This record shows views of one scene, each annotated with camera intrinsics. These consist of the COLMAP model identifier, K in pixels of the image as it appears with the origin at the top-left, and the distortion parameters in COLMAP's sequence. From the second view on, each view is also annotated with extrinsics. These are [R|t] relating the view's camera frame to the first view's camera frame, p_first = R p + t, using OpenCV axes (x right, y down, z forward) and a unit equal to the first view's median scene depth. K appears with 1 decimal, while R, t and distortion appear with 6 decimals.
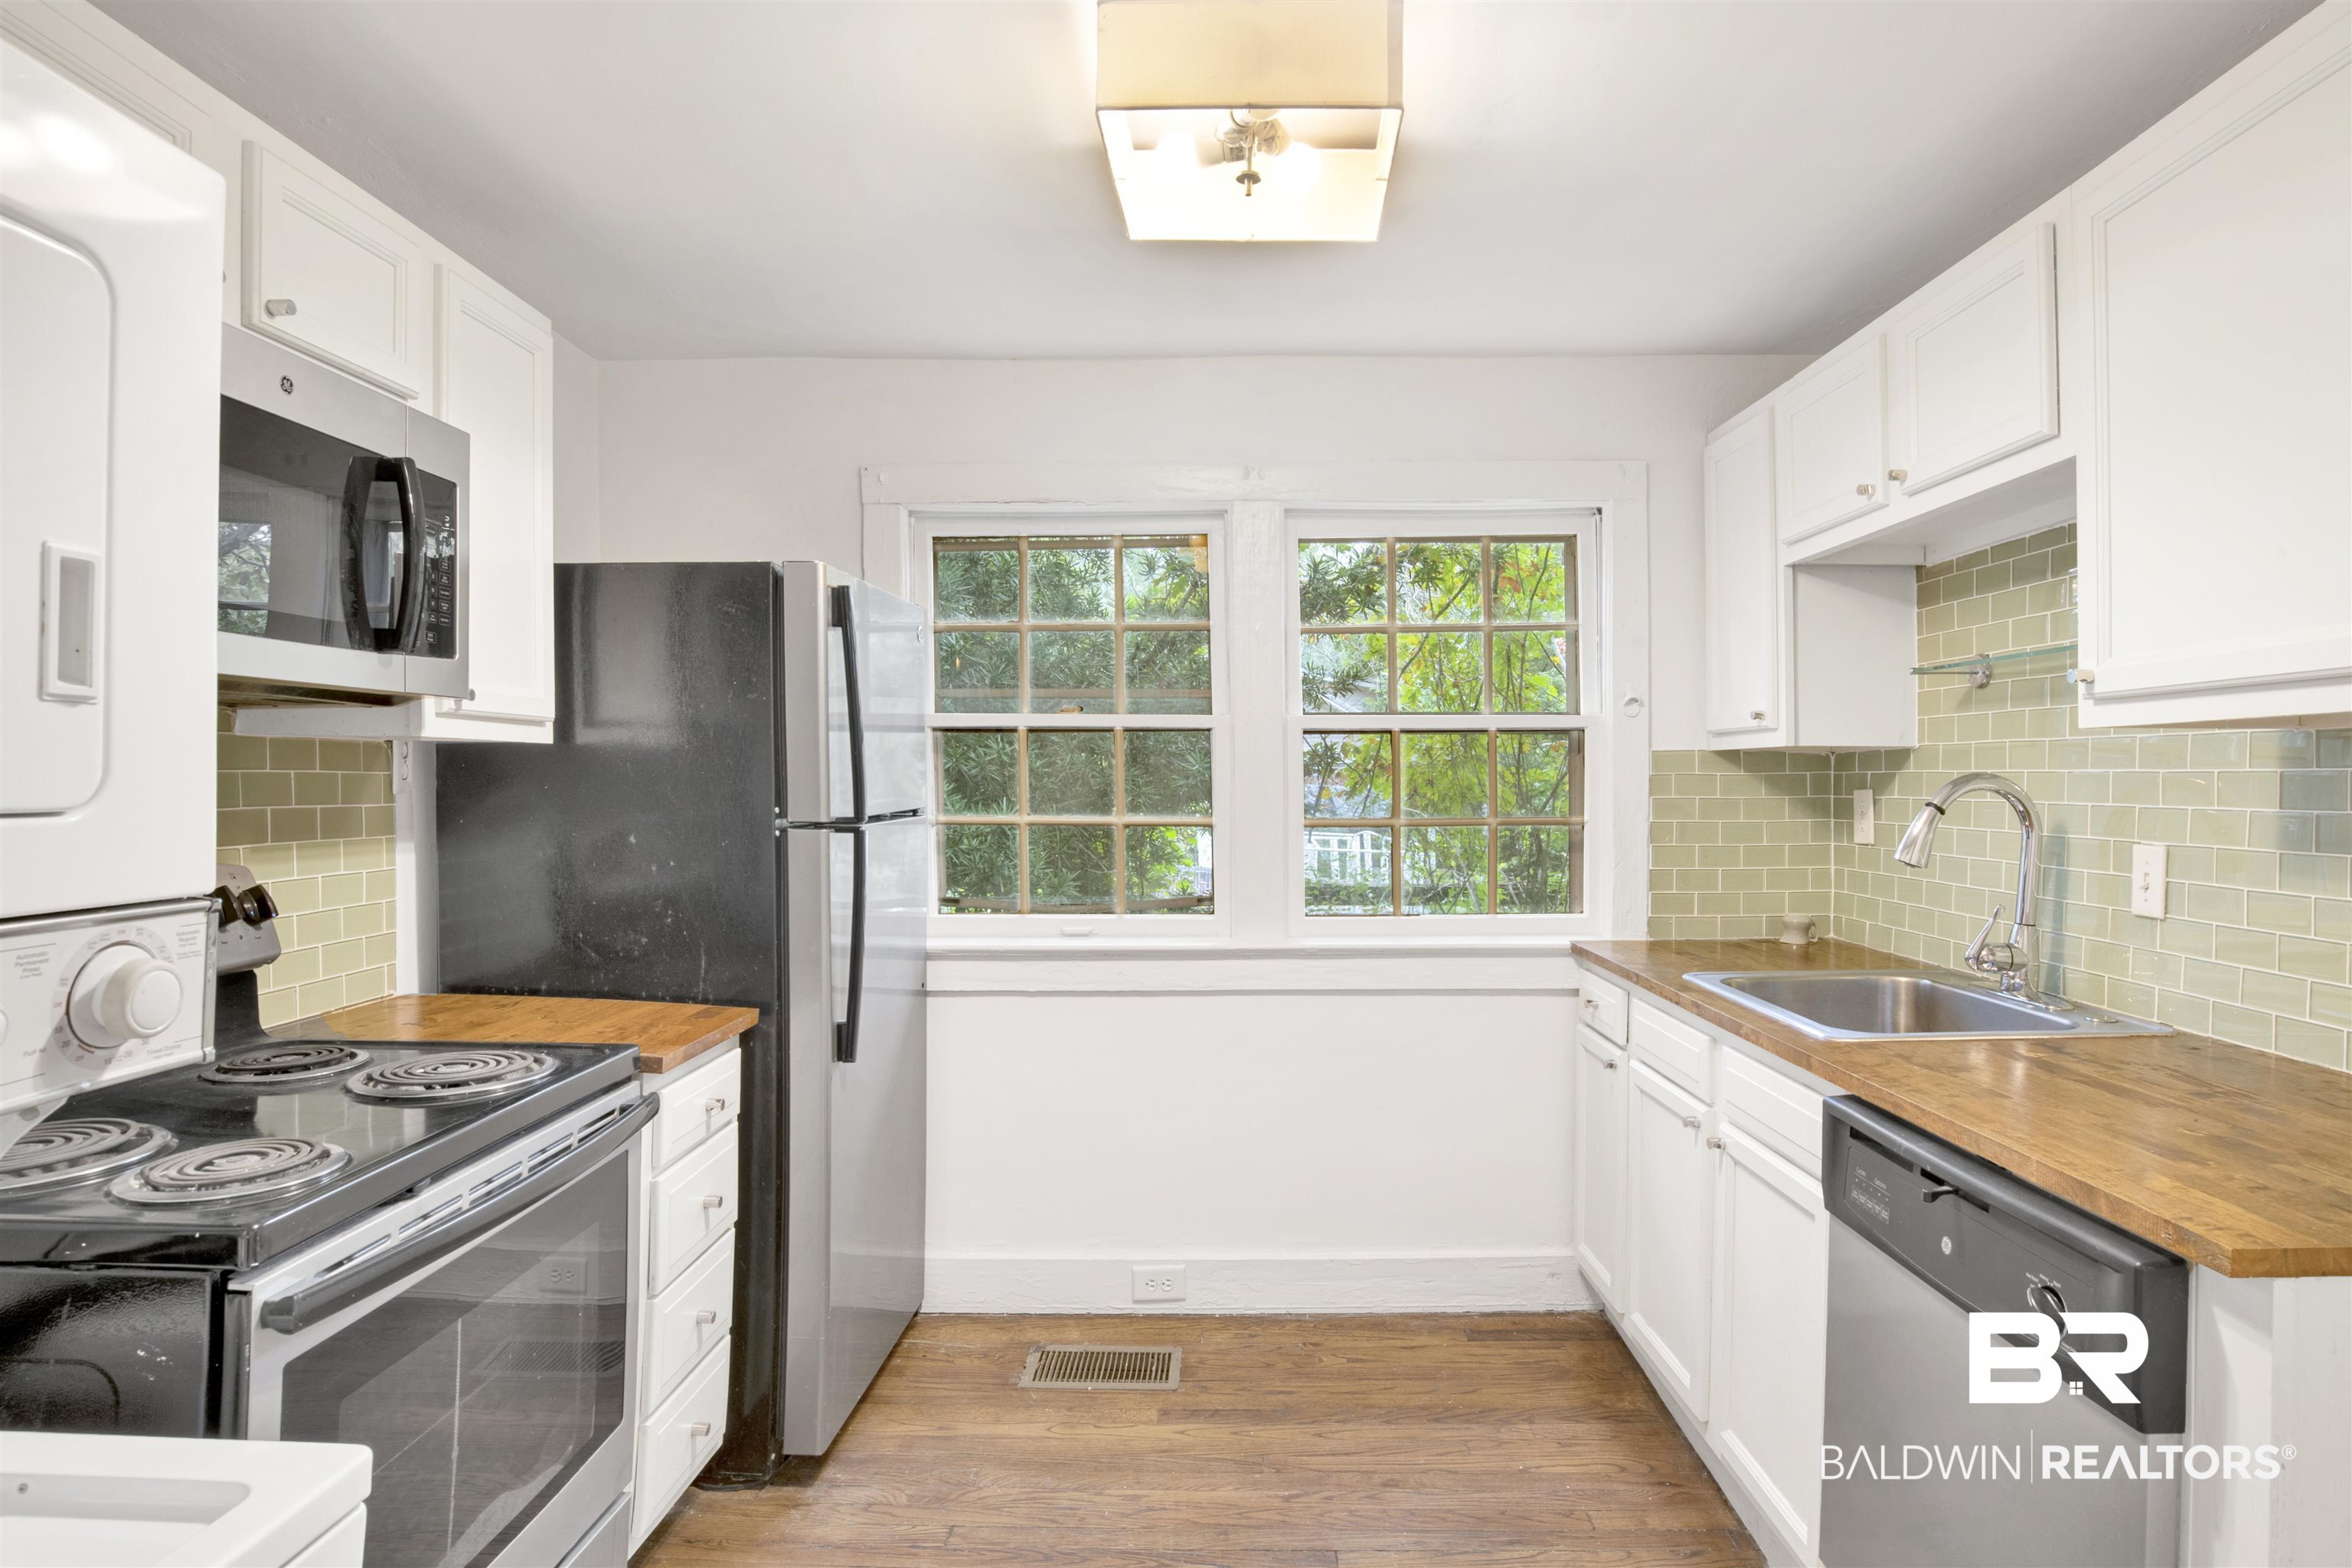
lens RADIAL K [[1289.4, 0, 1173.3], [0, 1289.4, 780.9], [0, 0, 1]] dist [-0.032321, 0.005449]
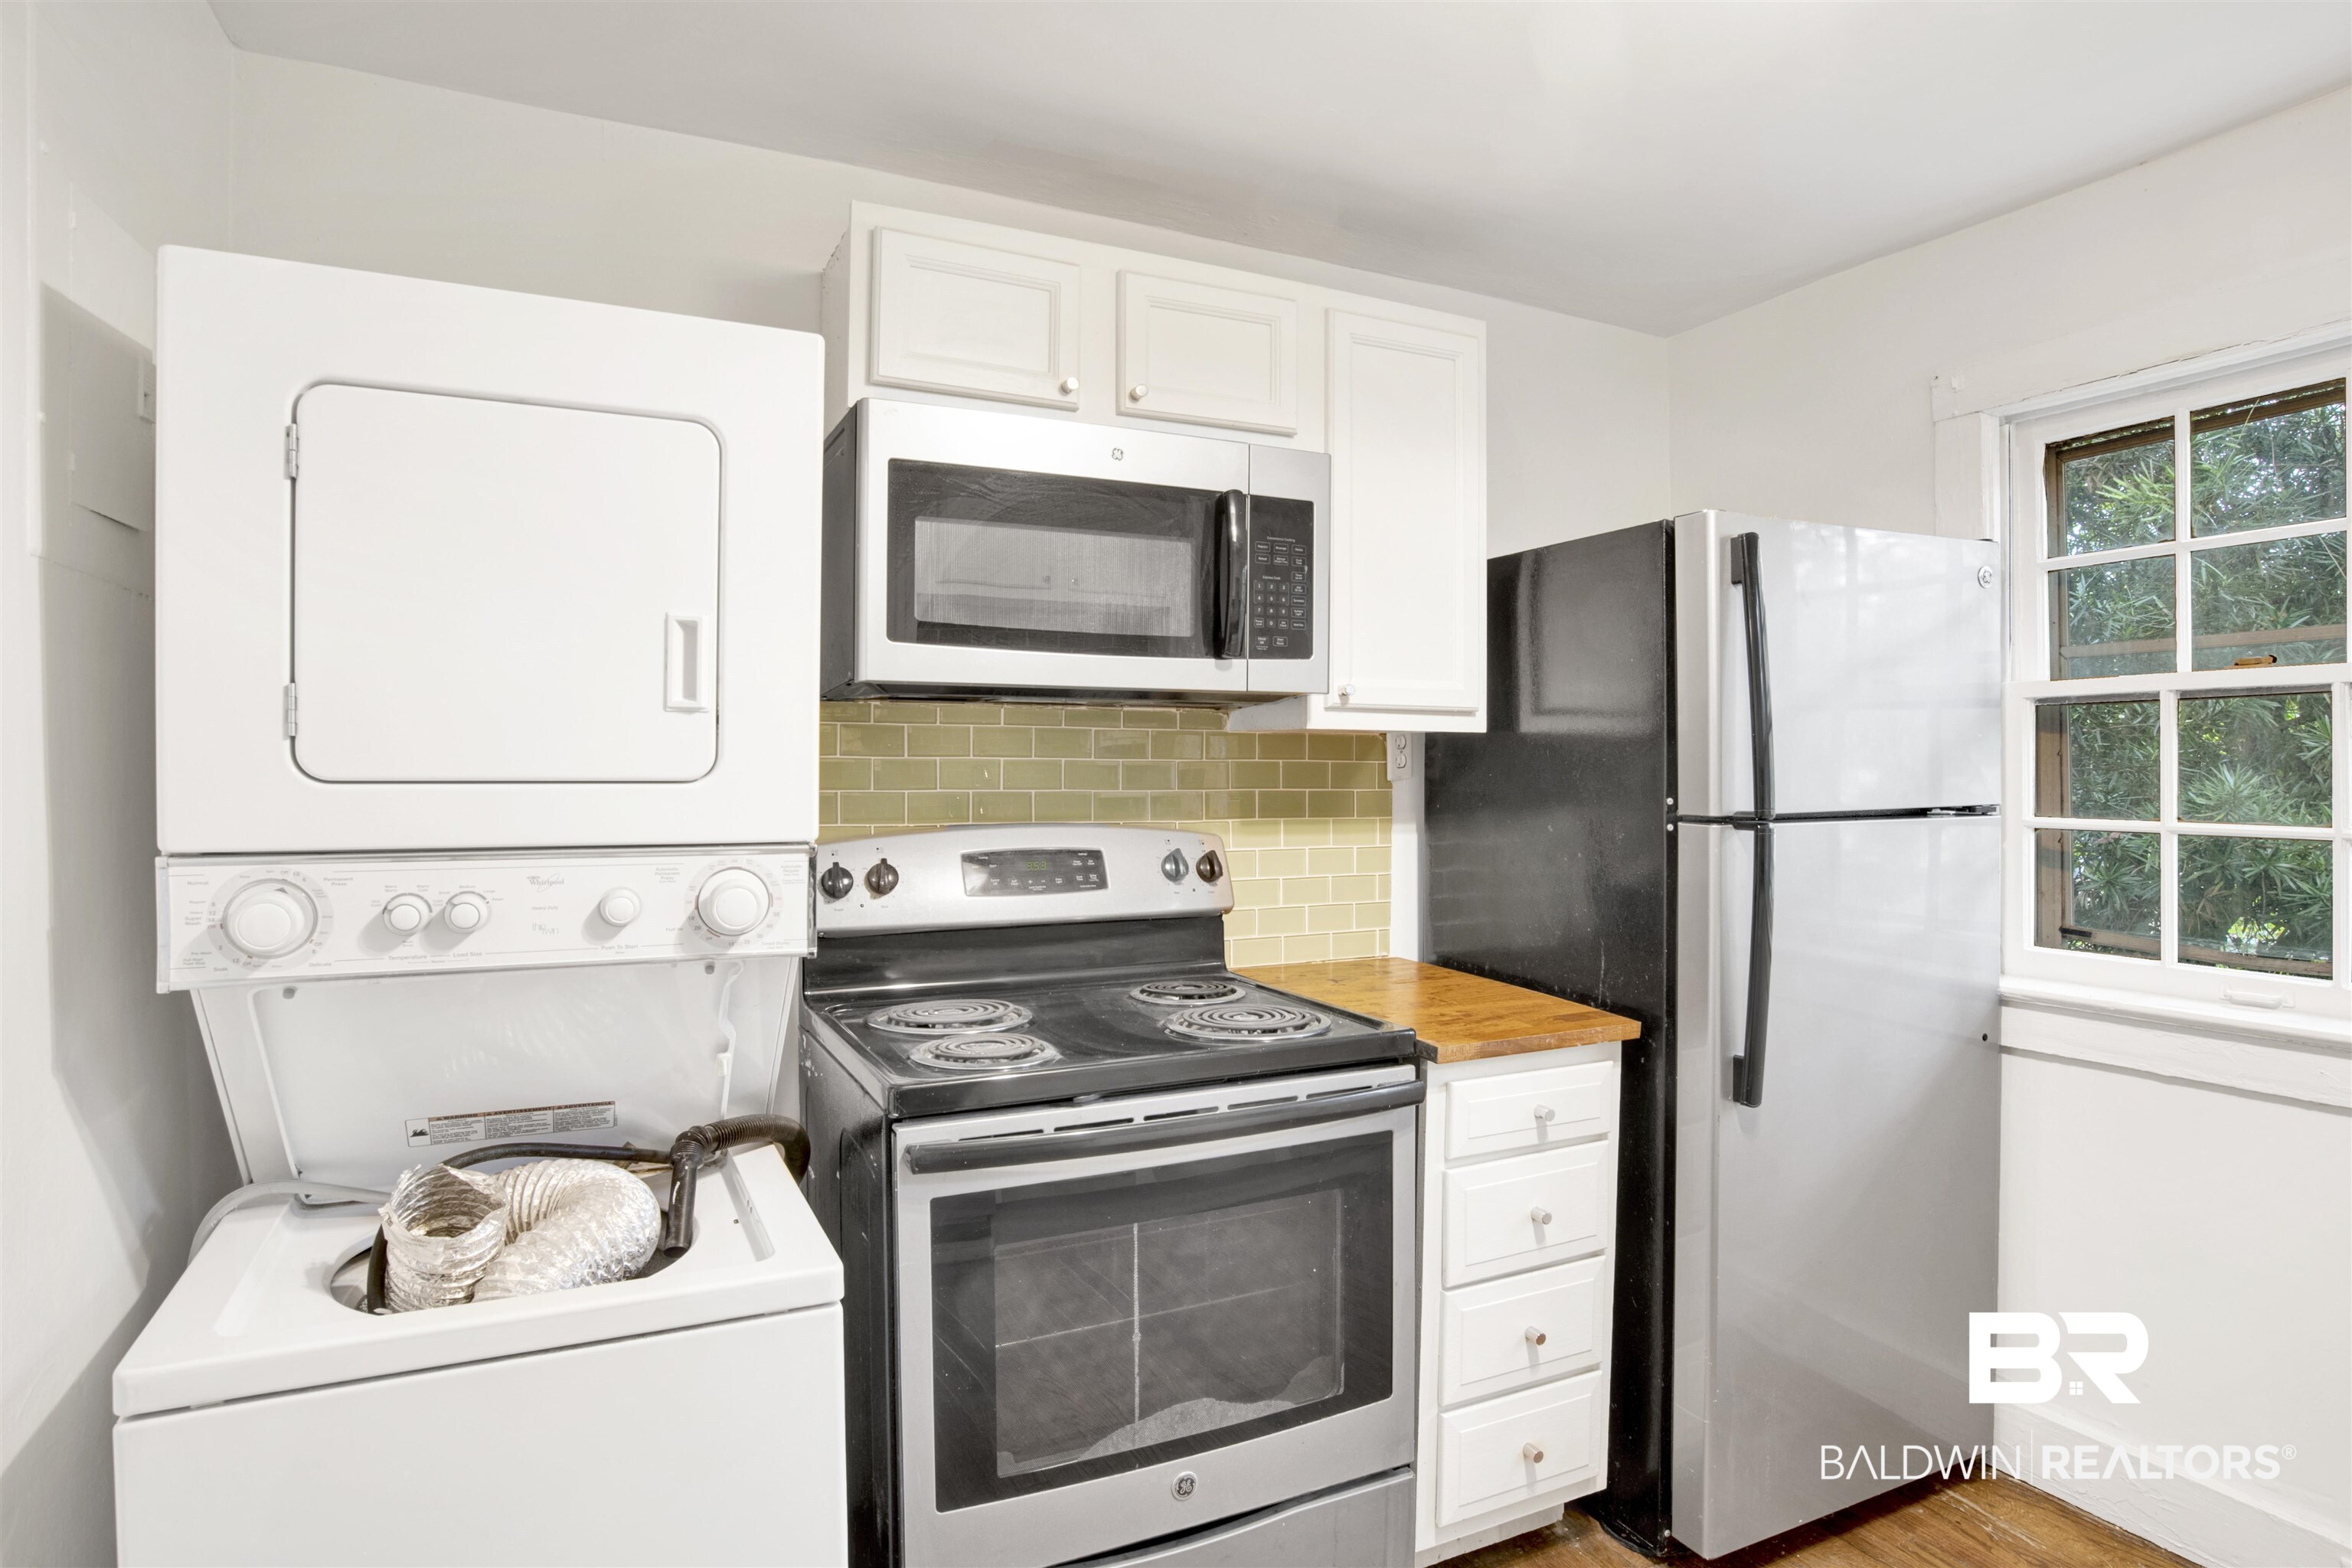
lens RADIAL K [[1289.4, 0, 1175.9], [0, 1289.4, 776.4], [0, 0, 1]] dist [-0.032321, 0.005449]
pose [[0.473577, 0.003366, -0.880746, 0.309229], [-0.003336, 0.999992, 0.002029, 0.005280], [0.880746, 0.001977, 0.473585, 0.291014]]
